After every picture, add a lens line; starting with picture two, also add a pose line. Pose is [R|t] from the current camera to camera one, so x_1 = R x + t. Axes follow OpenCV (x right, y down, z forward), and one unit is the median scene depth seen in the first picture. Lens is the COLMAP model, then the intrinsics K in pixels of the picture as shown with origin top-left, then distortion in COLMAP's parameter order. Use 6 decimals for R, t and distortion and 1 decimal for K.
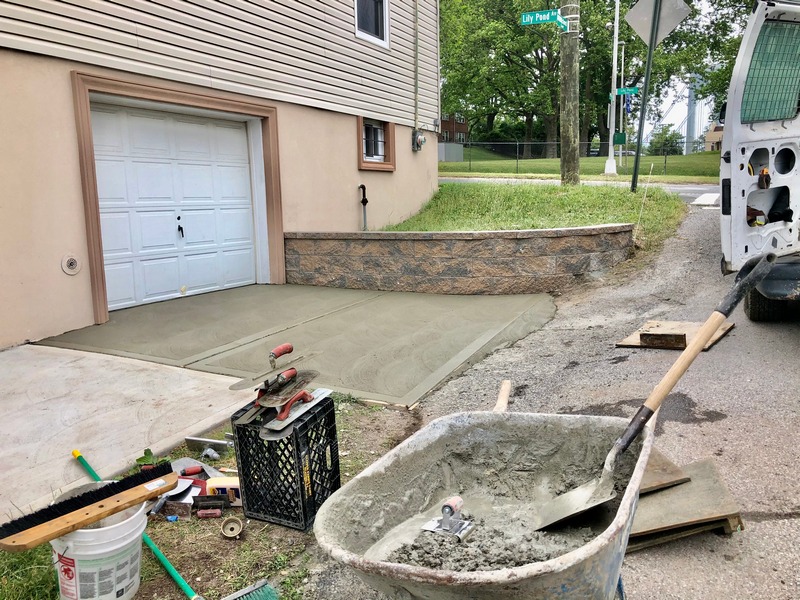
lens RADIAL K [[651.0, 0, 400.0], [0, 651.0, 300.0], [0, 0, 1]] dist [0.147895, -0.272389]
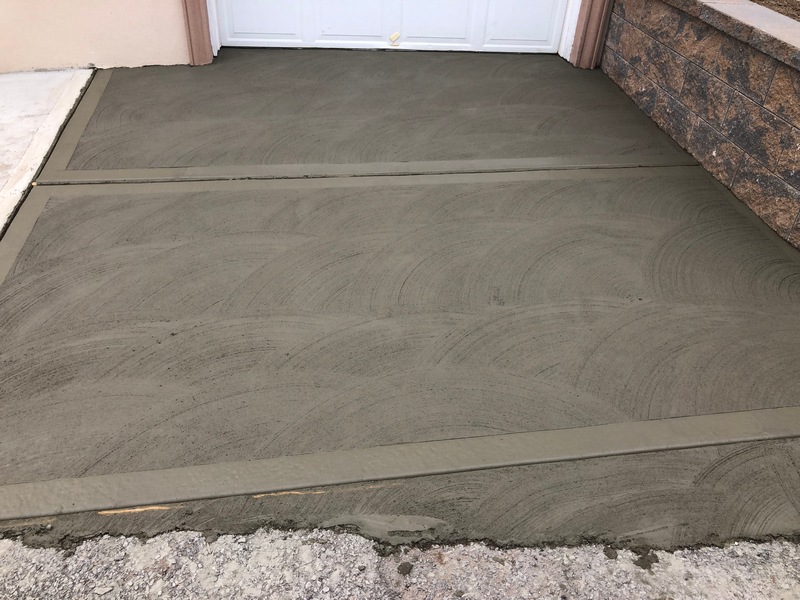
lens RADIAL K [[661.3, 0, 393.7], [0, 661.3, 290.1], [0, 0, 1]] dist [0.029735, -0.016844]
pose [[0.541061, 0.517375, -0.663005, 0.203653], [-0.185948, 0.842455, 0.505661, -0.122830], [0.820168, -0.150309, 0.552025, 0.549755]]
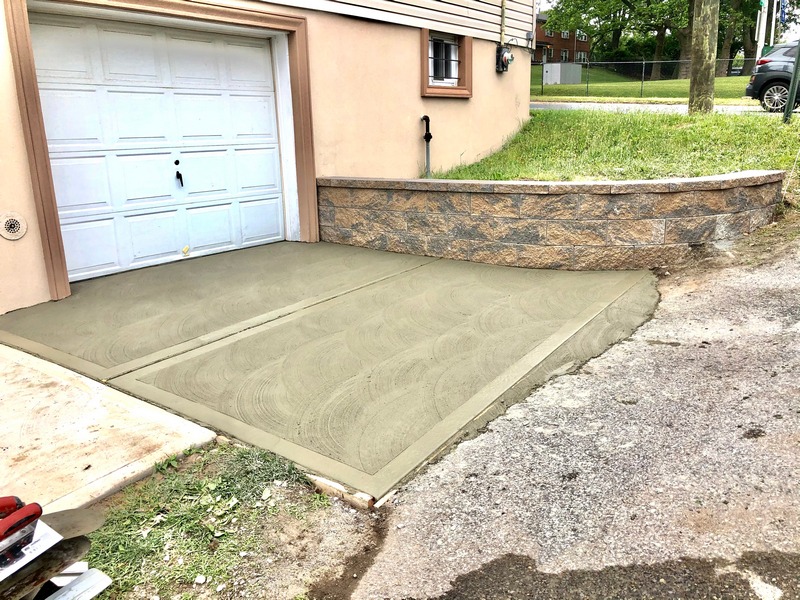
lens RADIAL K [[655.0, 0, 400.0], [0, 655.0, 300.0], [0, 0, 1]] dist [0.043923, -0.013014]
pose [[0.985987, 0.040947, -0.161720, 0.063851], [-0.023534, 0.993855, 0.108156, -0.045030], [0.165155, -0.102834, 0.980892, 0.209713]]
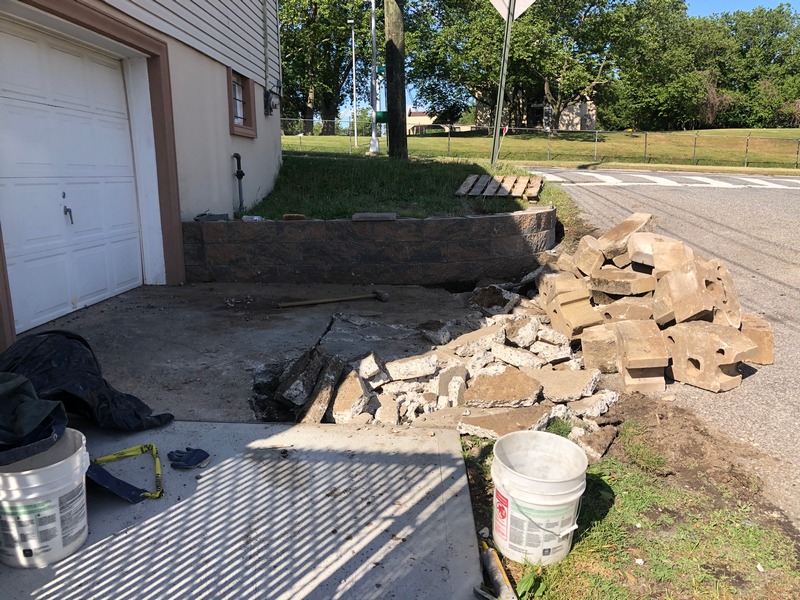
lens RADIAL K [[665.0, 0, 413.1], [0, 665.0, 301.3], [0, 0, 1]] dist [0.062863, -0.004259]
pose [[0.894179, -0.072418, 0.441814, -0.292879], [0.058781, 0.997279, 0.044500, -0.022951], [-0.443834, -0.013820, 0.896002, 0.199013]]
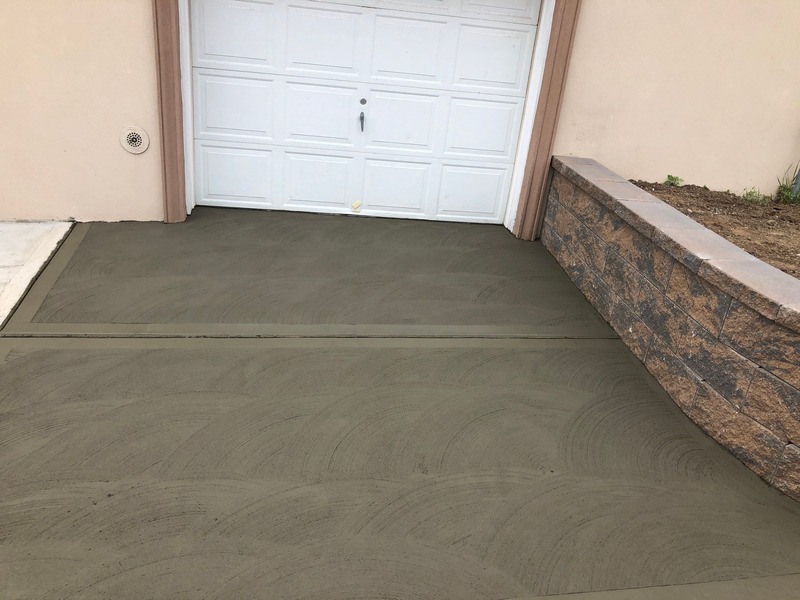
lens RADIAL K [[659.5, 0, 400.0], [0, 659.5, 300.0], [0, 0, 1]] dist [0.026583, -0.014825]
pose [[0.555828, 0.414674, -0.720486, 0.225132], [-0.237569, 0.909792, 0.340353, -0.158178], [0.796628, -0.018012, 0.604202, 0.551620]]
